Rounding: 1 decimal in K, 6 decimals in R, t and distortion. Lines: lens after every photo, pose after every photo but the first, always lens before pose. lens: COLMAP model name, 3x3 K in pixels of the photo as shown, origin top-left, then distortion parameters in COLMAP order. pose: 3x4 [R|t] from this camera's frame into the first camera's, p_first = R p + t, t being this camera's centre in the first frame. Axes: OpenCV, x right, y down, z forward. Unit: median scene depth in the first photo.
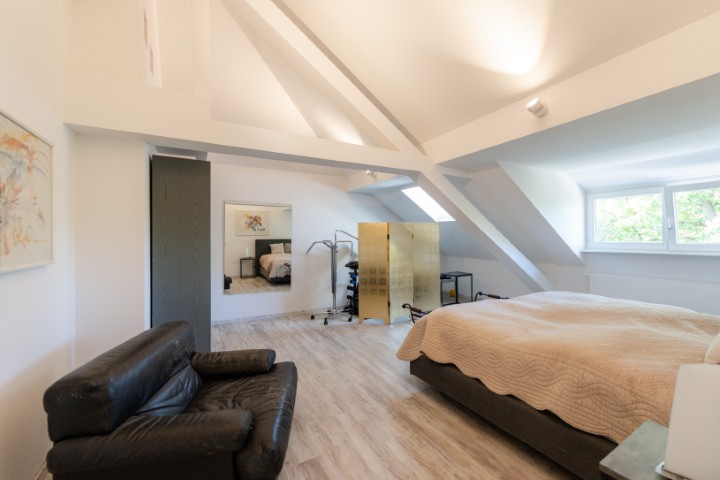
lens RADIAL K [[304.0, 0, 362.6], [0, 304.0, 240.0], [0, 0, 1]] dist [-0.002008, 0.000179]
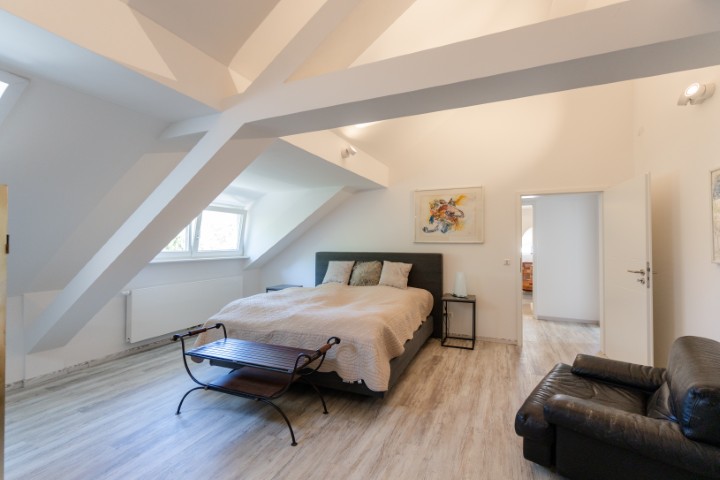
lens RADIAL K [[304.0, 0, 364.8], [0, 304.0, 239.9], [0, 0, 1]] dist [-0.002008, 0.000179]
pose [[-0.618810, 0.006214, 0.785516, -0.631719], [-0.001726, 0.999956, -0.009270, -0.042747], [-0.785539, -0.007093, -0.618772, 1.899551]]
